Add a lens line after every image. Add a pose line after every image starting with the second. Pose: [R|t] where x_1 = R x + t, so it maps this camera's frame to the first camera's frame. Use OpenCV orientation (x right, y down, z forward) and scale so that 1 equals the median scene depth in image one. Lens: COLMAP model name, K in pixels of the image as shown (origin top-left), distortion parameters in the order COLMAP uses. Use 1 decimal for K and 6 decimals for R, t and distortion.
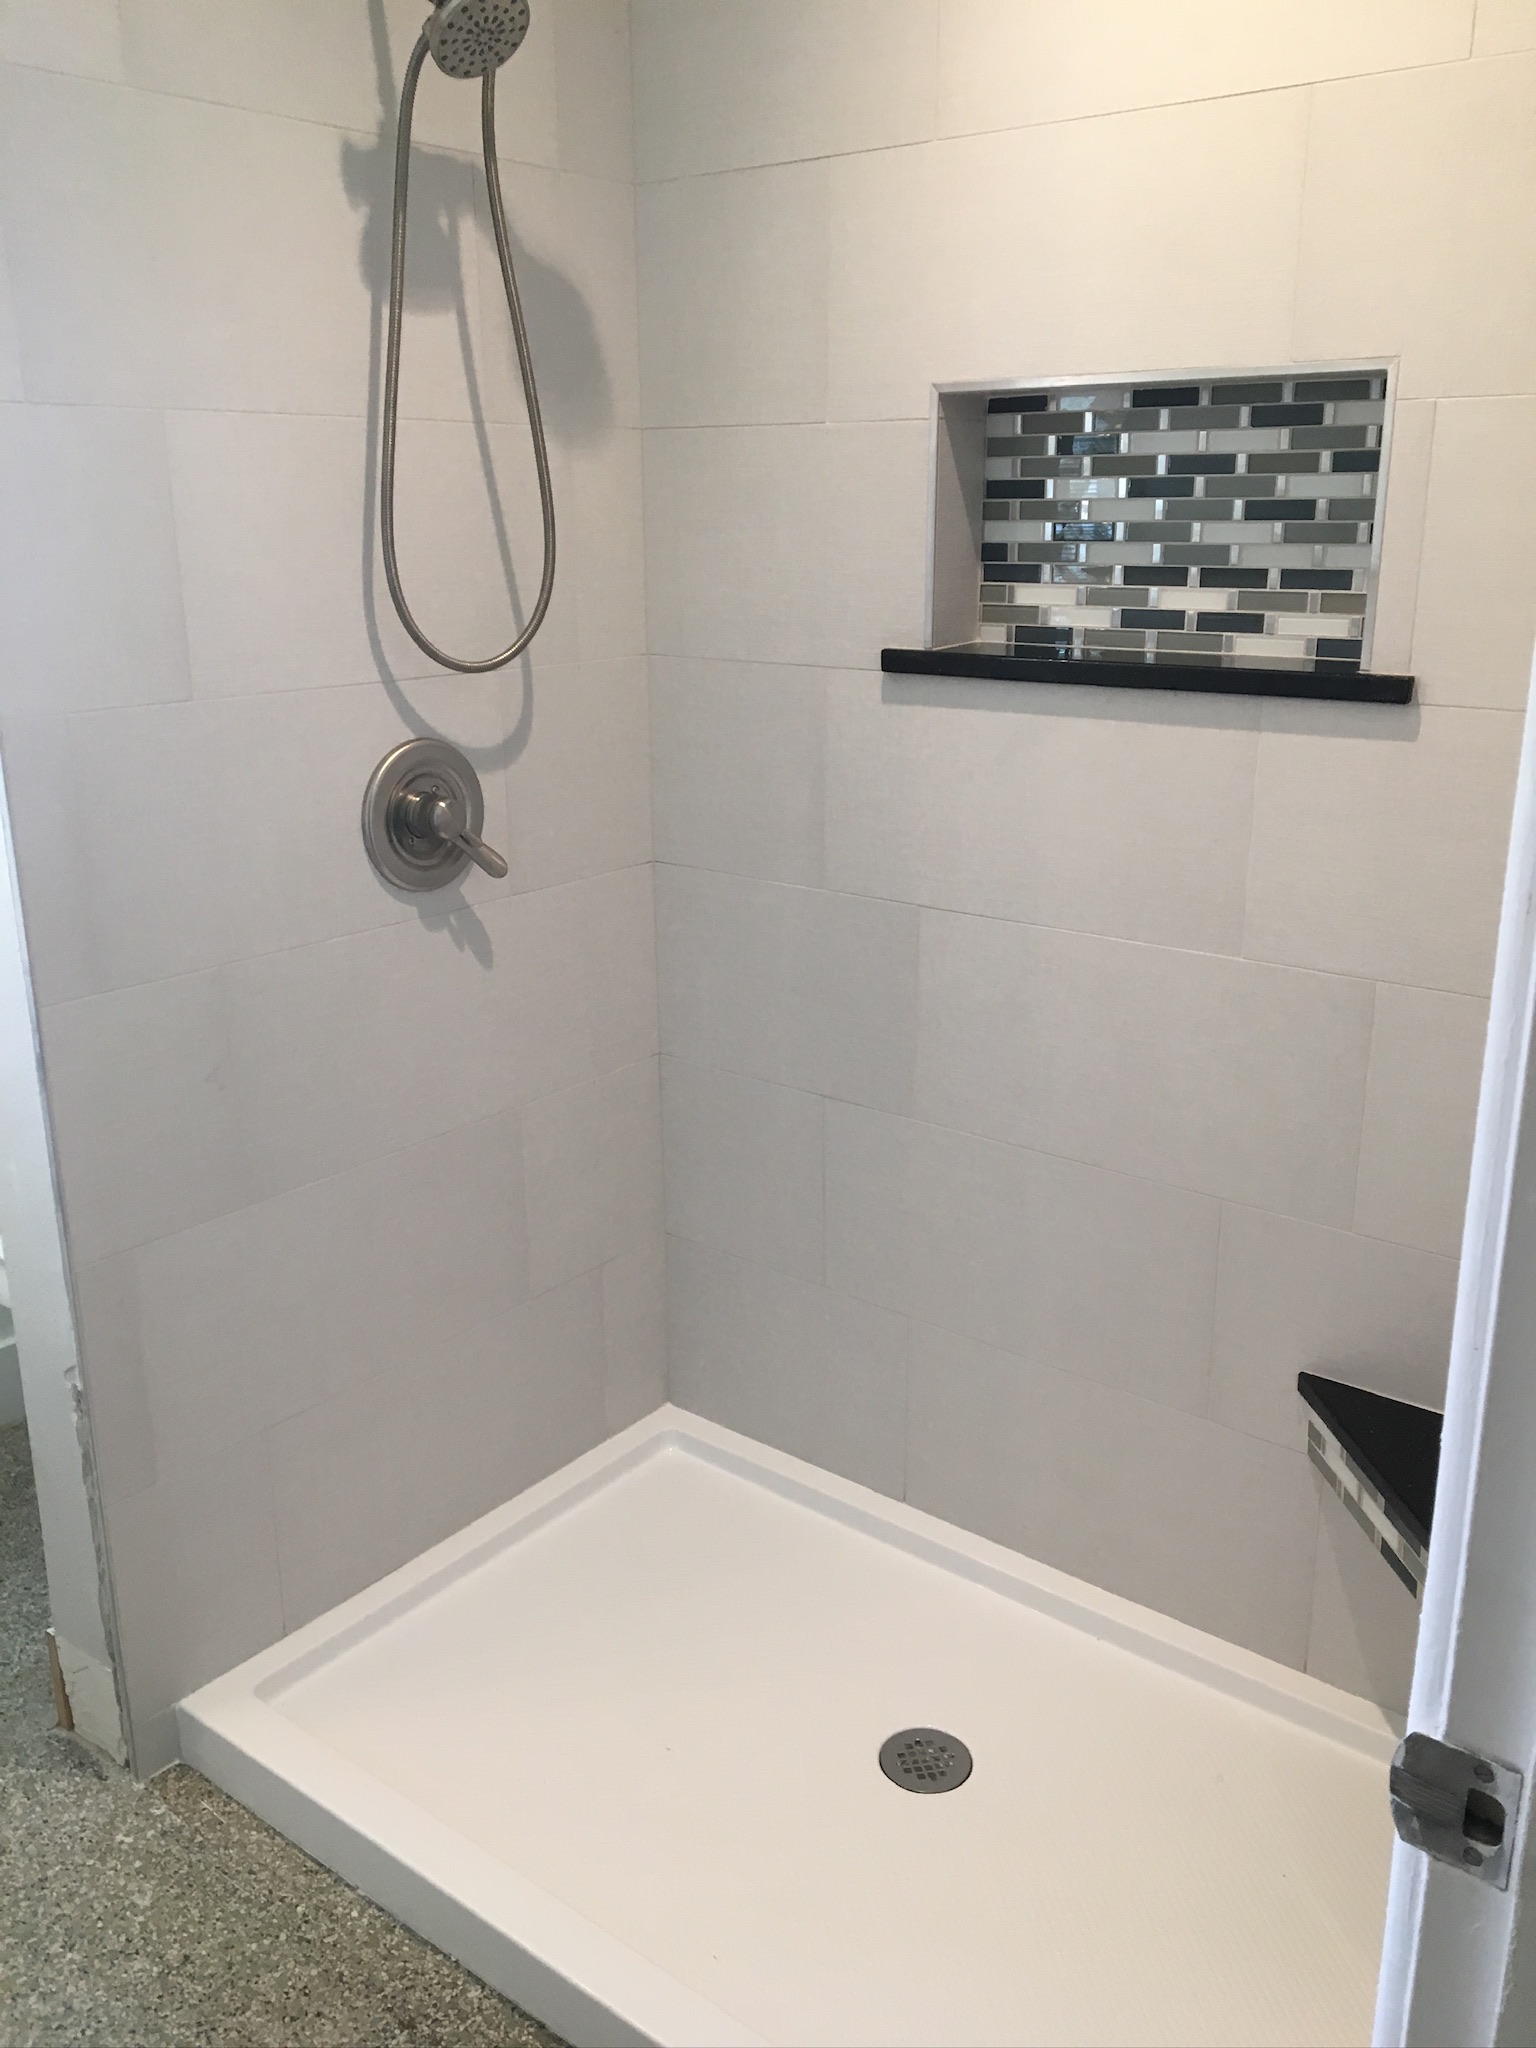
lens RADIAL K [[1733.7, 0, 779.8], [0, 1733.7, 1015.2], [0, 0, 1]] dist [0.114251, -0.173182]
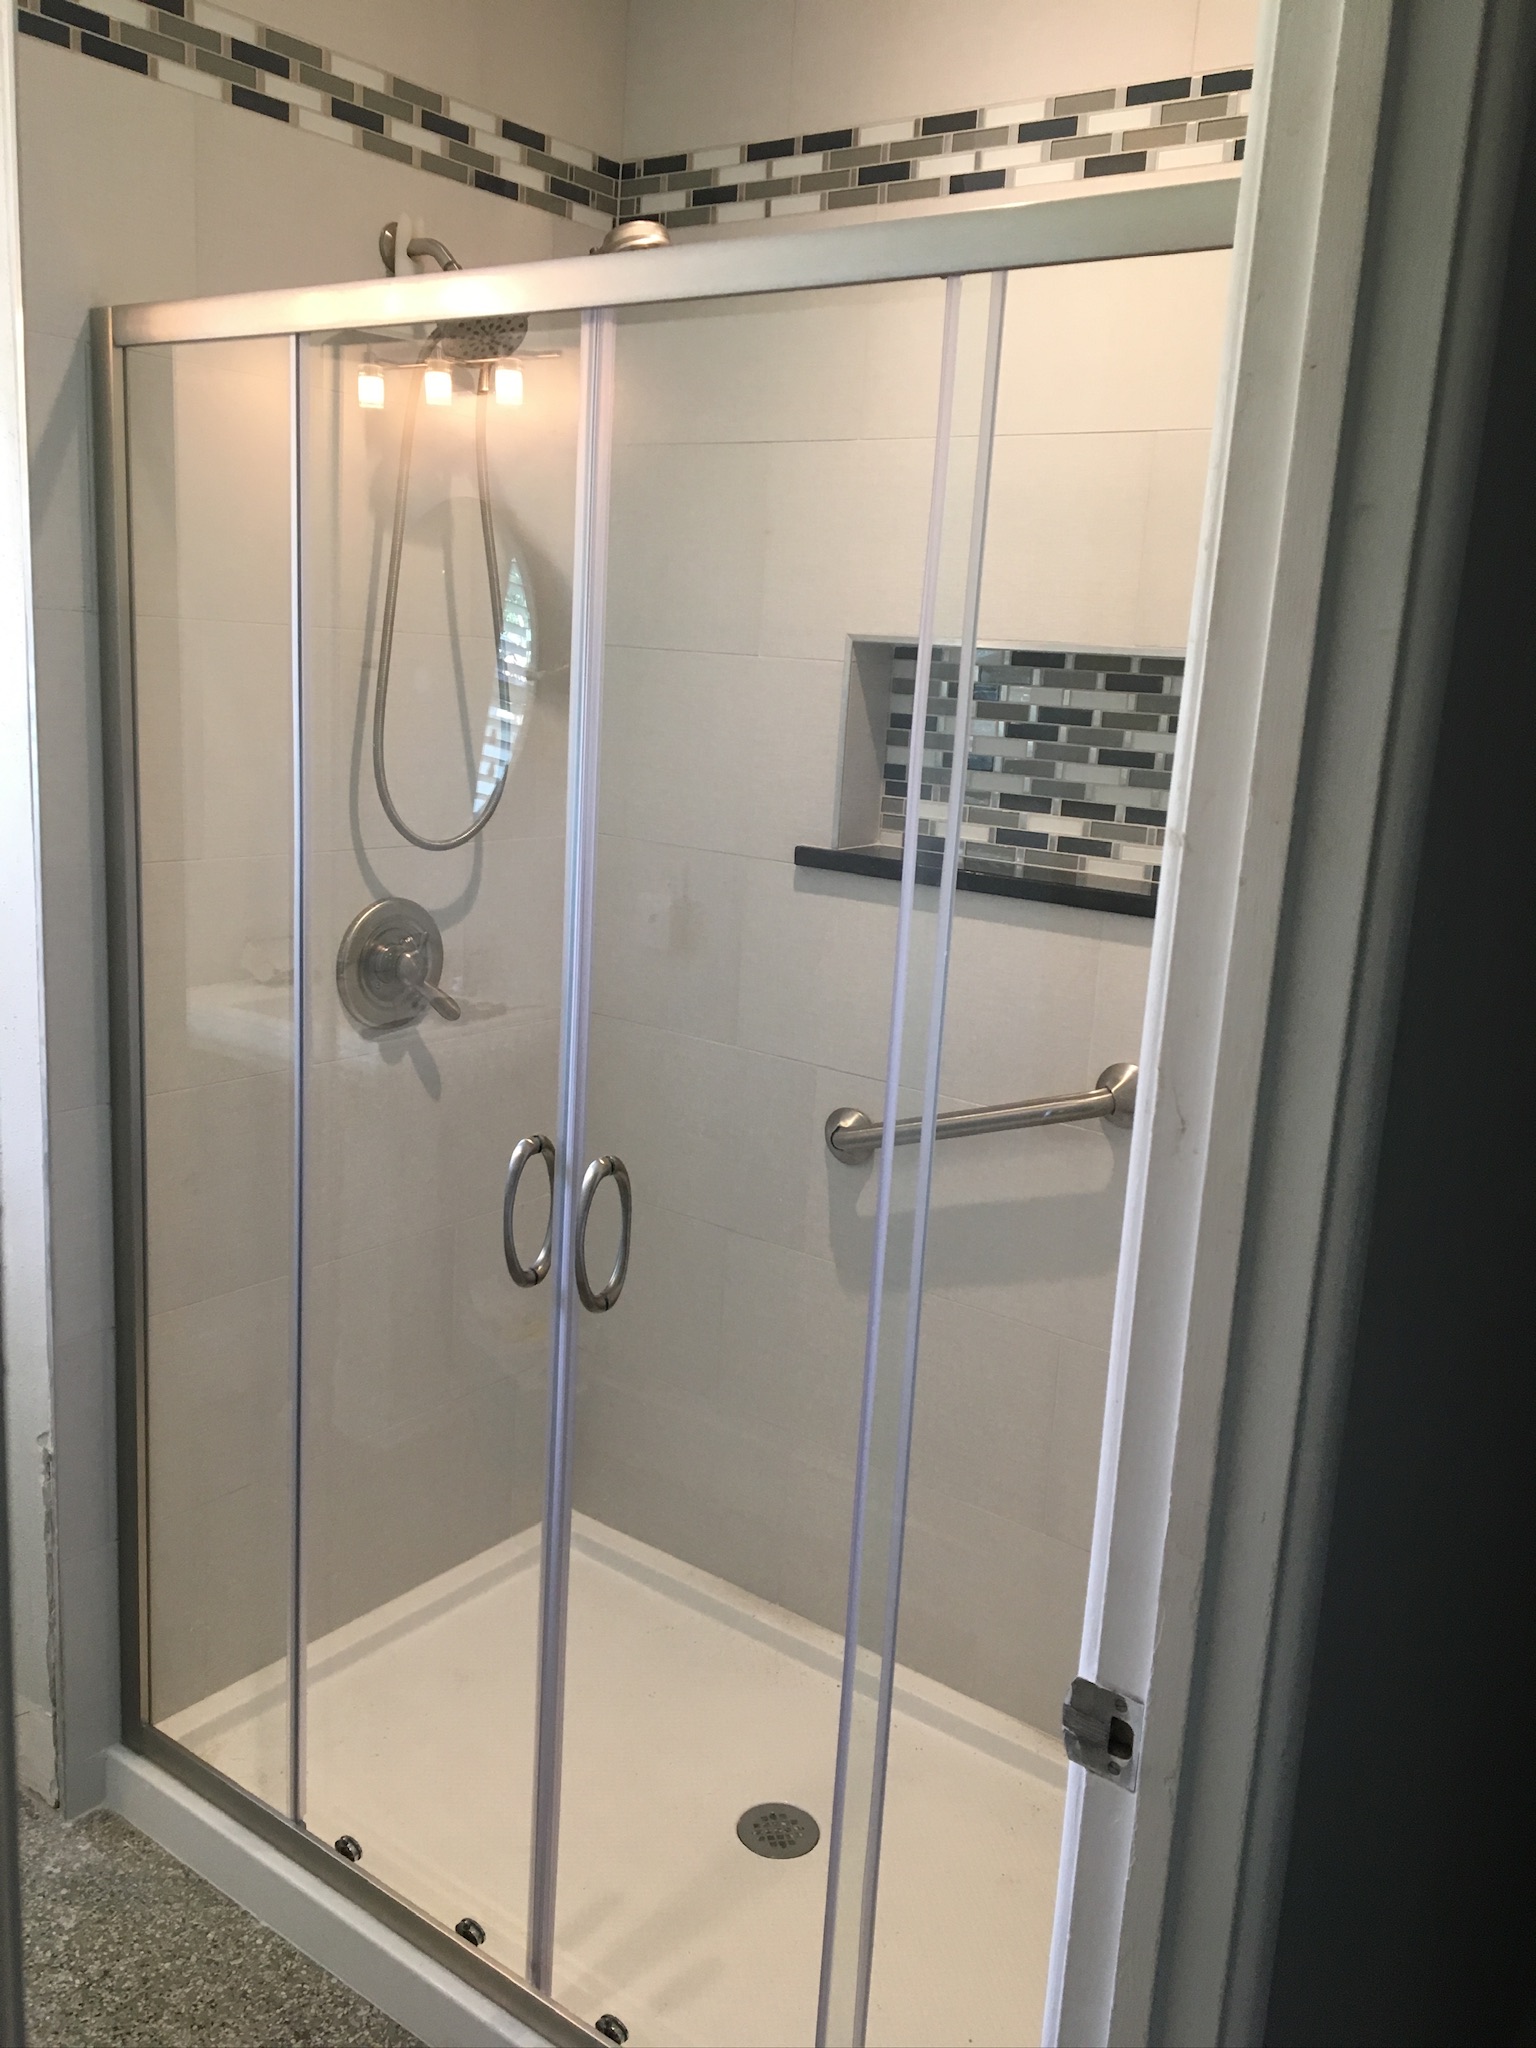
lens RADIAL K [[1699.7, 0, 758.8], [0, 1699.7, 998.7], [0, 0, 1]] dist [0.107332, -0.151661]
pose [[0.997920, 0.058272, 0.027552, 0.009148], [-0.055472, 0.994092, -0.093293, 0.000303], [-0.032826, 0.091571, 0.995257, -0.143331]]
